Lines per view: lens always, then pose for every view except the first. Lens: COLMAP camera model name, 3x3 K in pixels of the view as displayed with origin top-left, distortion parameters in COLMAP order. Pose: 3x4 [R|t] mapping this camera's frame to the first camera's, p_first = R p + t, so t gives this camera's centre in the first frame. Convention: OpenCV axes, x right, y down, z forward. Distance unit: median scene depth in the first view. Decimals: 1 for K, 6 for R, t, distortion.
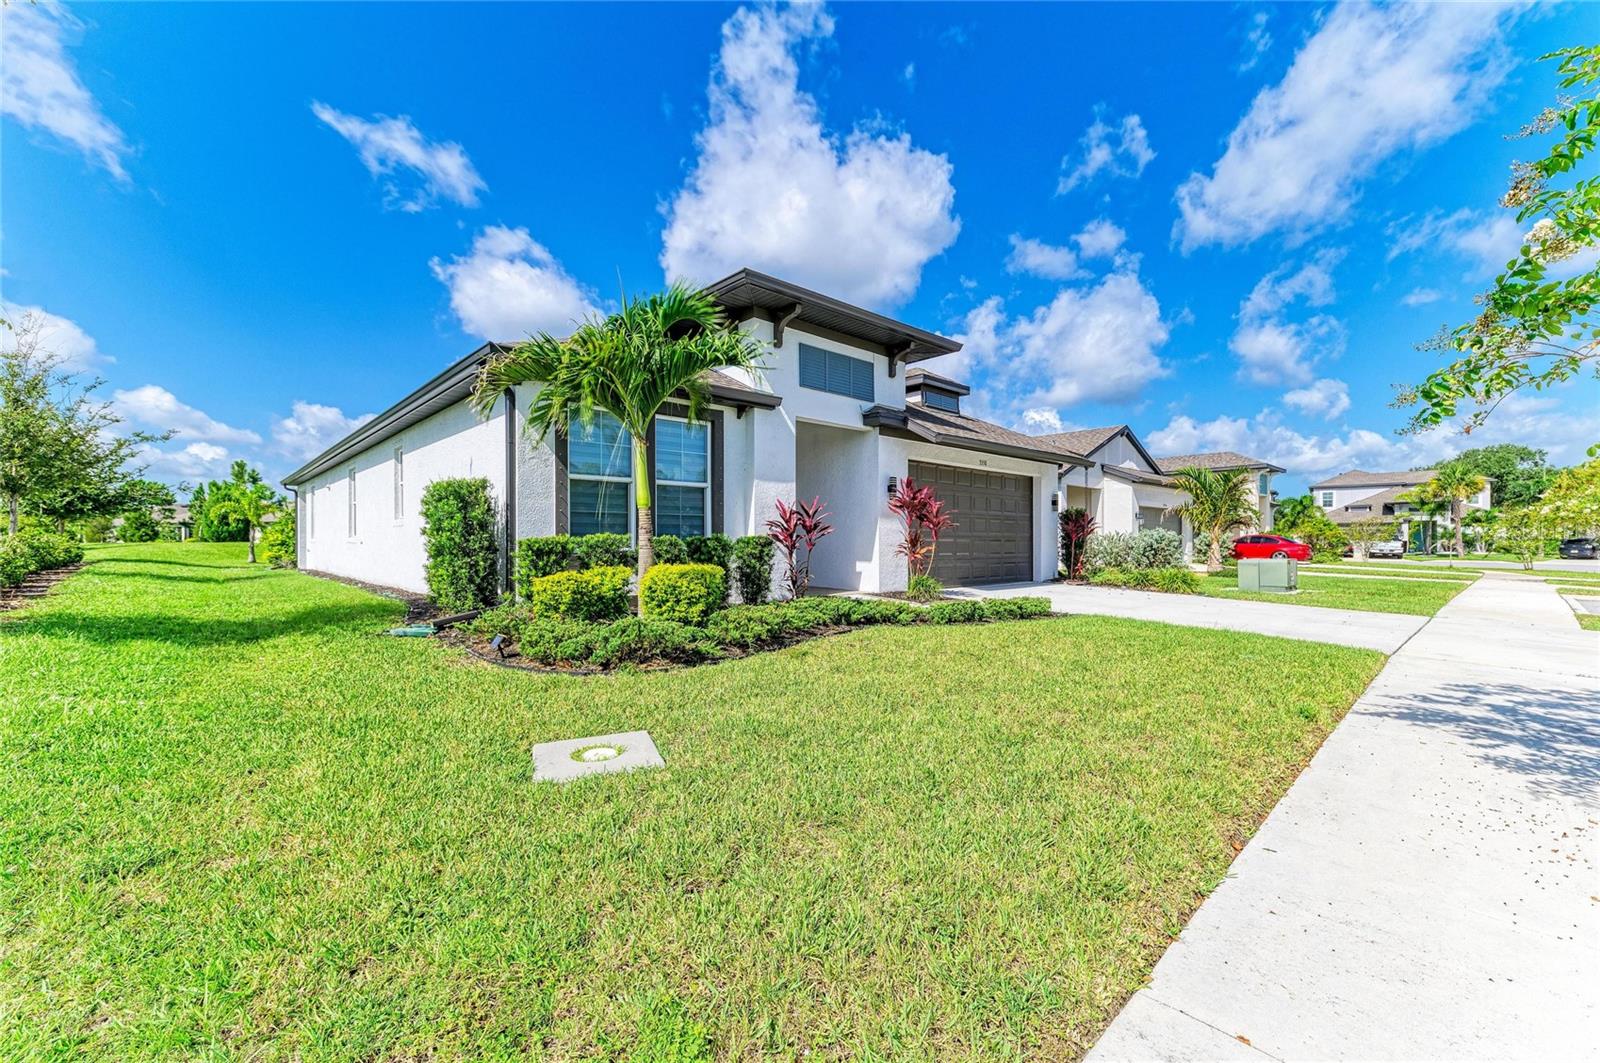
lens RADIAL K [[659.6, 0, 800.0], [0, 659.6, 531.5], [0, 0, 1]] dist [-0.000545, -0.000123]
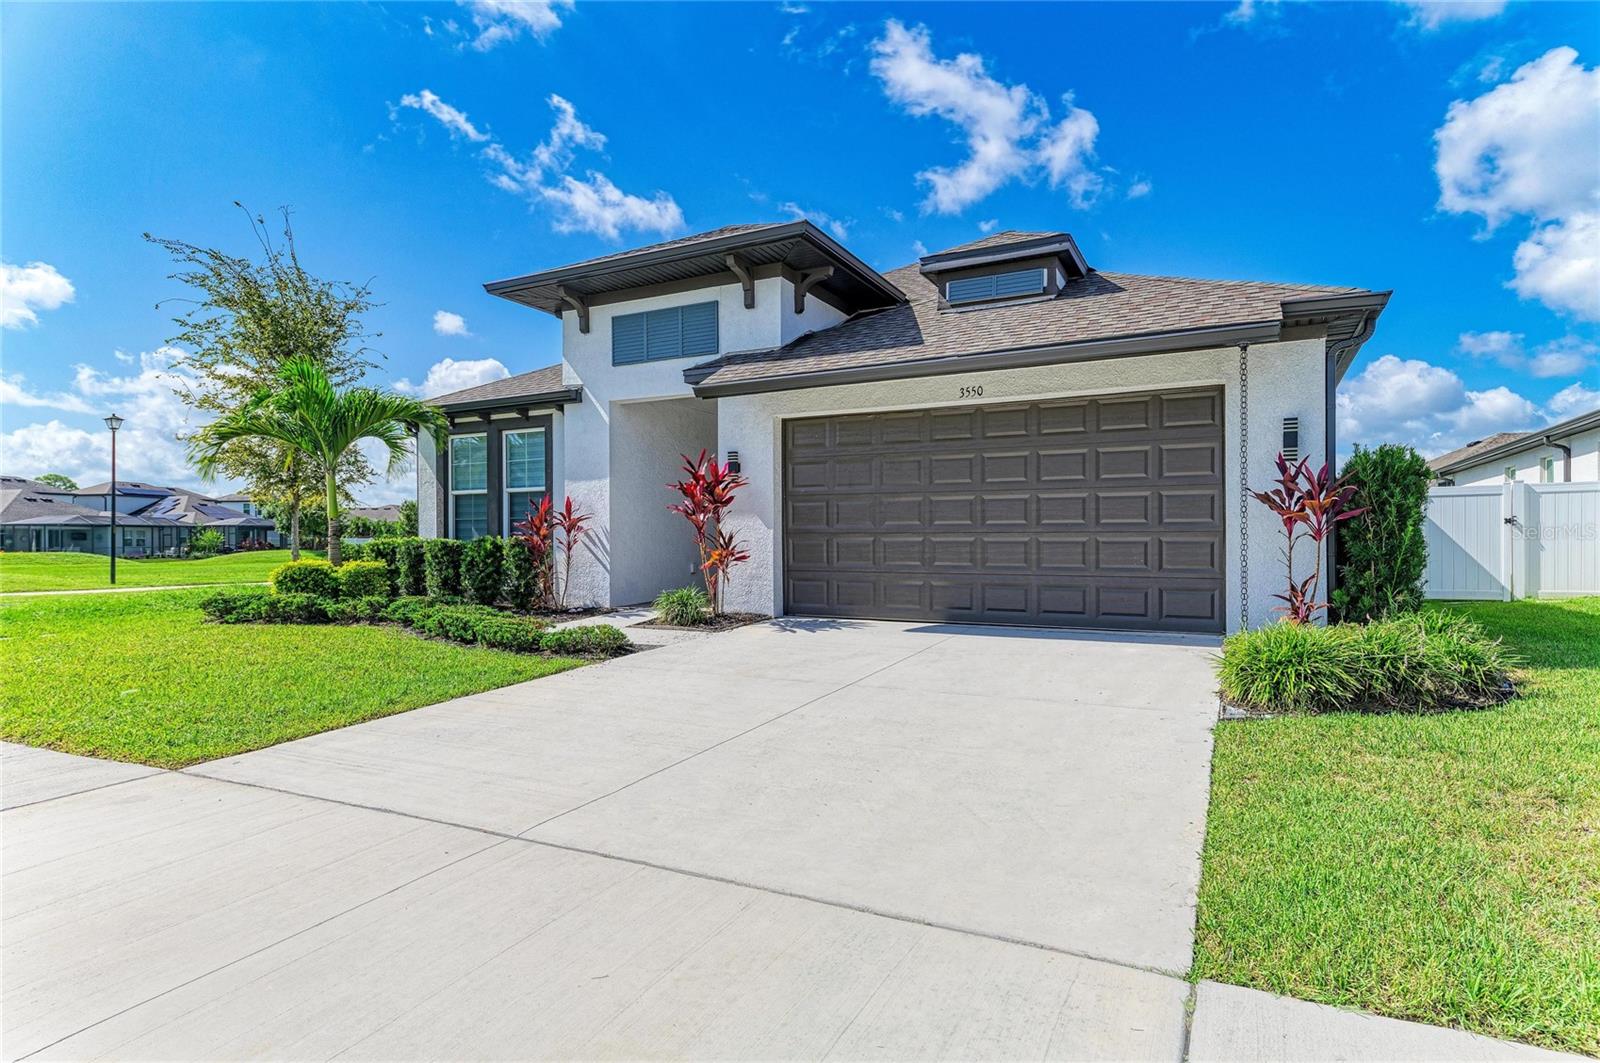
lens RADIAL K [[850.6, 0, 800.0], [0, 850.6, 531.5], [0, 0, 1]] dist [0.006417, 0.000866]
pose [[0.344066, -0.018371, -0.938766, 1.117500], [0.014303, 0.999795, -0.014323, 0.019671], [0.938837, -0.008499, 0.344258, 0.819053]]
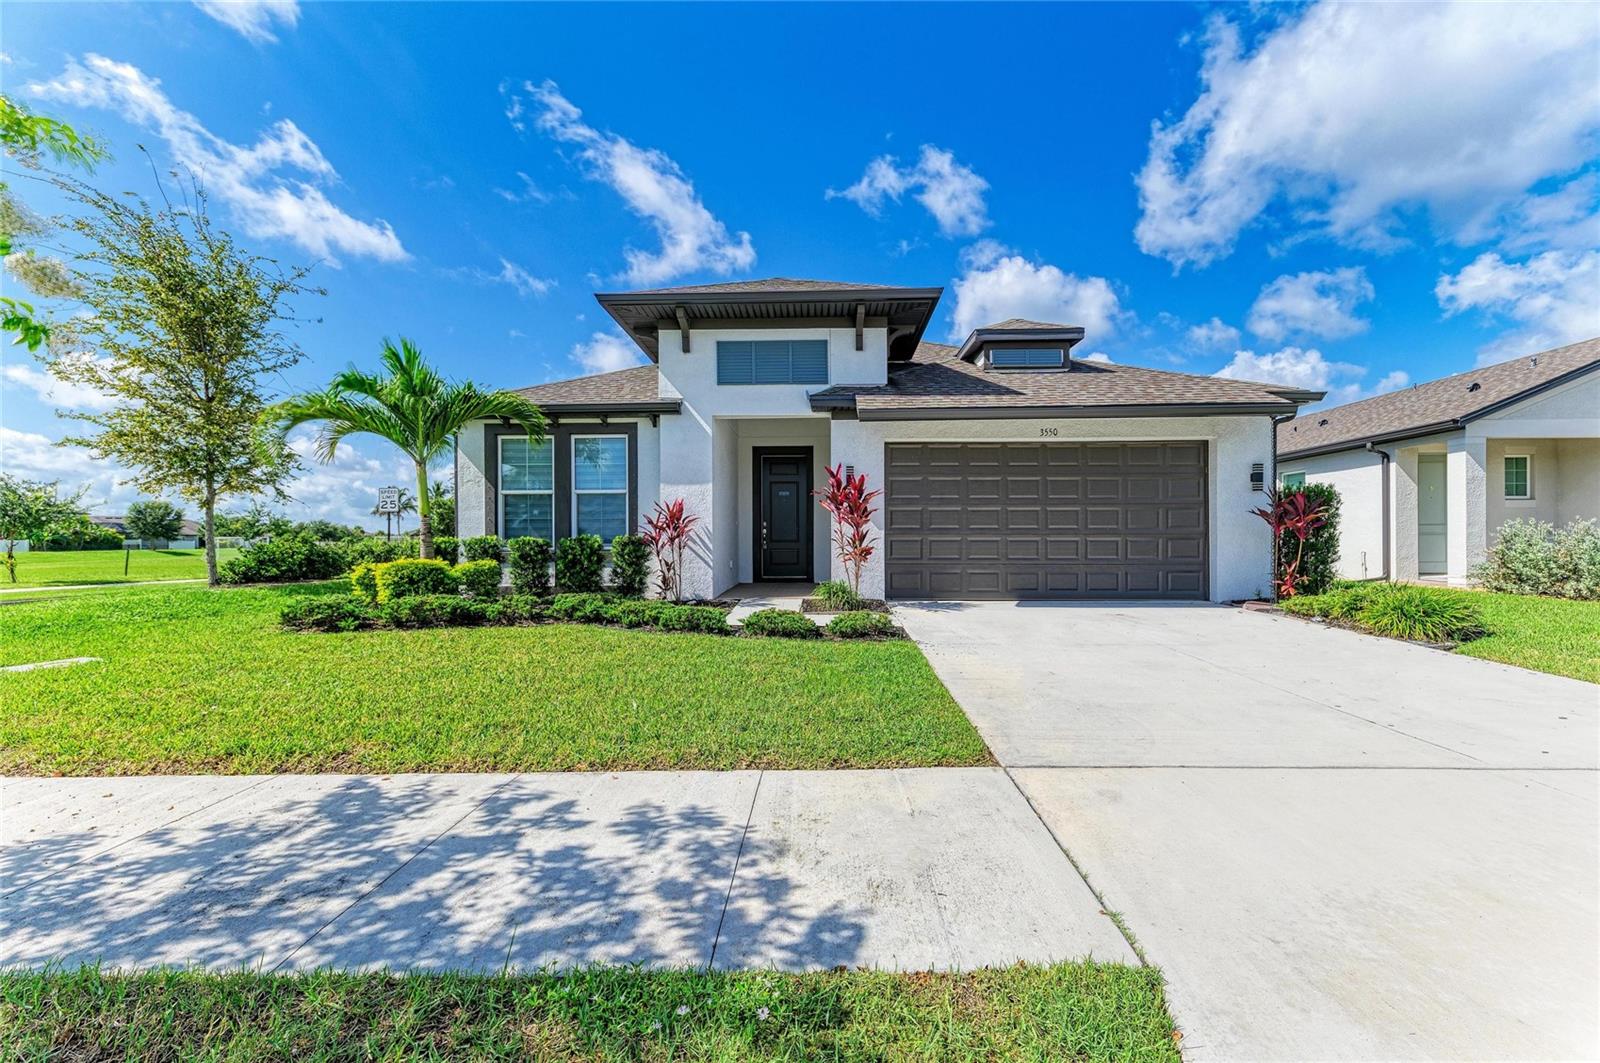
lens RADIAL K [[659.6, 0, 800.0], [0, 659.6, 531.5], [0, 0, 1]] dist [-0.000545, -0.000123]
pose [[0.716821, -0.021299, -0.696932, 0.755384], [0.013636, 0.999770, -0.016529, 0.017792], [0.697124, 0.002345, 0.716947, 0.366655]]
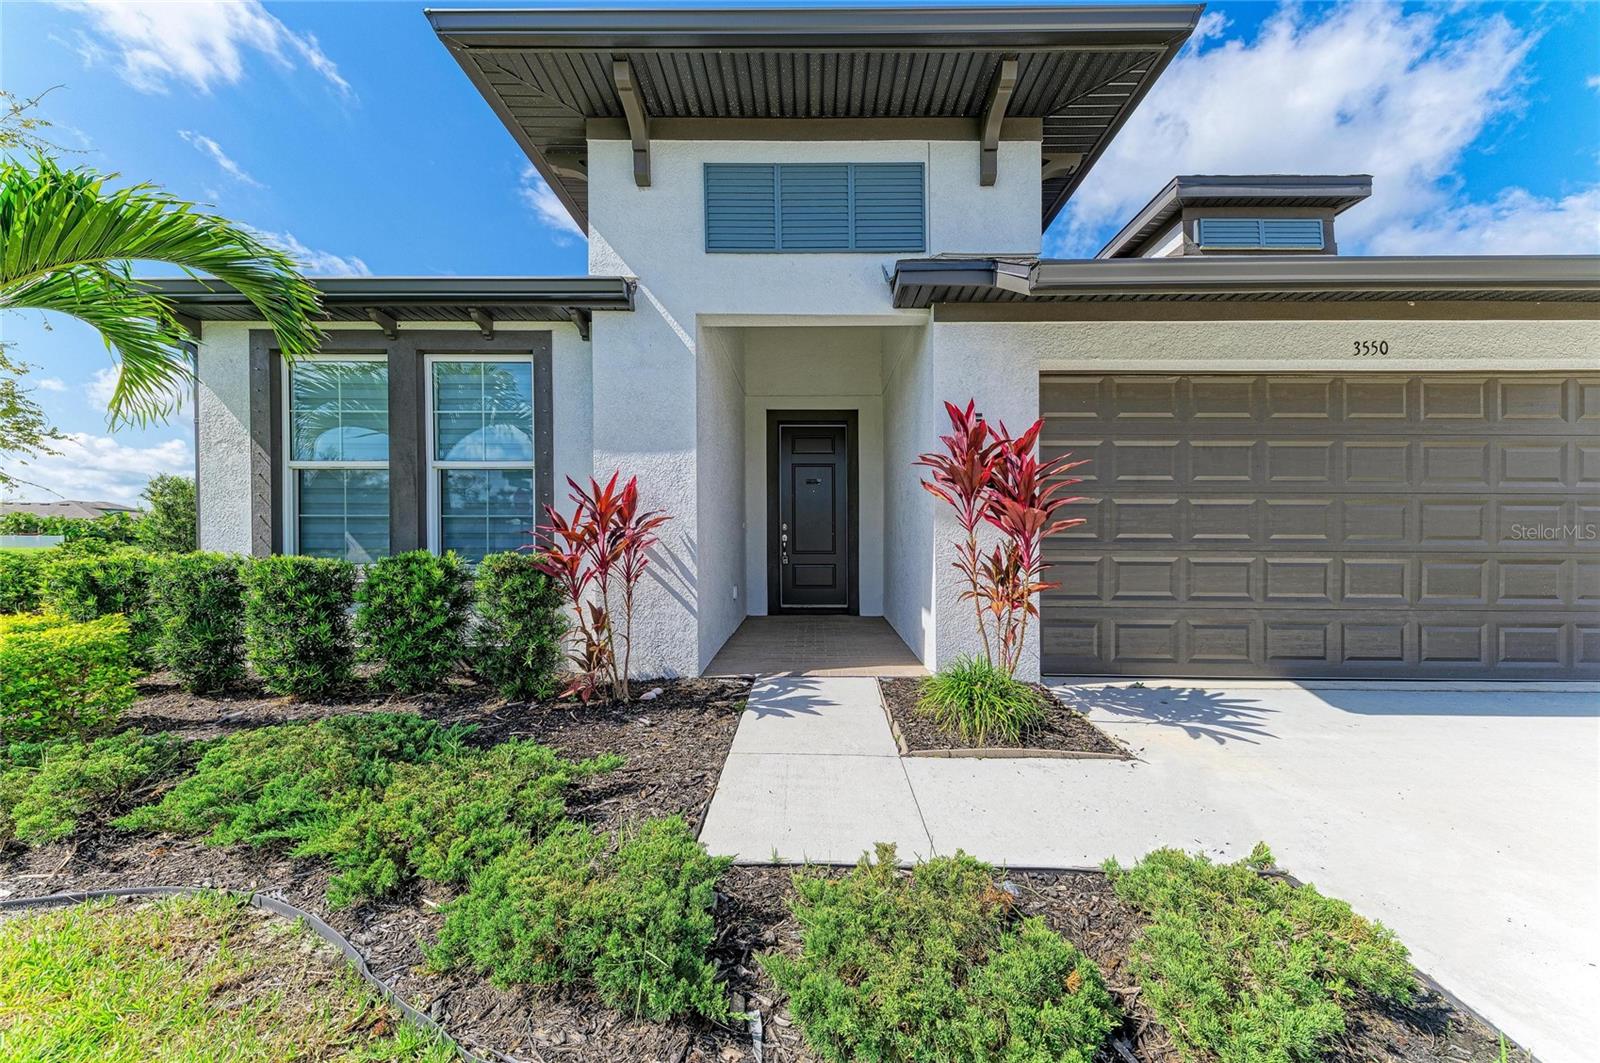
lens RADIAL K [[555.0, 0, 807.8], [0, 555.0, 545.2], [0, 0, 1]] dist [0.020396, -0.007155]
pose [[0.733942, 0.000854, -0.679211, 0.335513], [0.009890, 0.999880, 0.011943, -0.002690], [0.679140, -0.015483, 0.733846, 0.719596]]
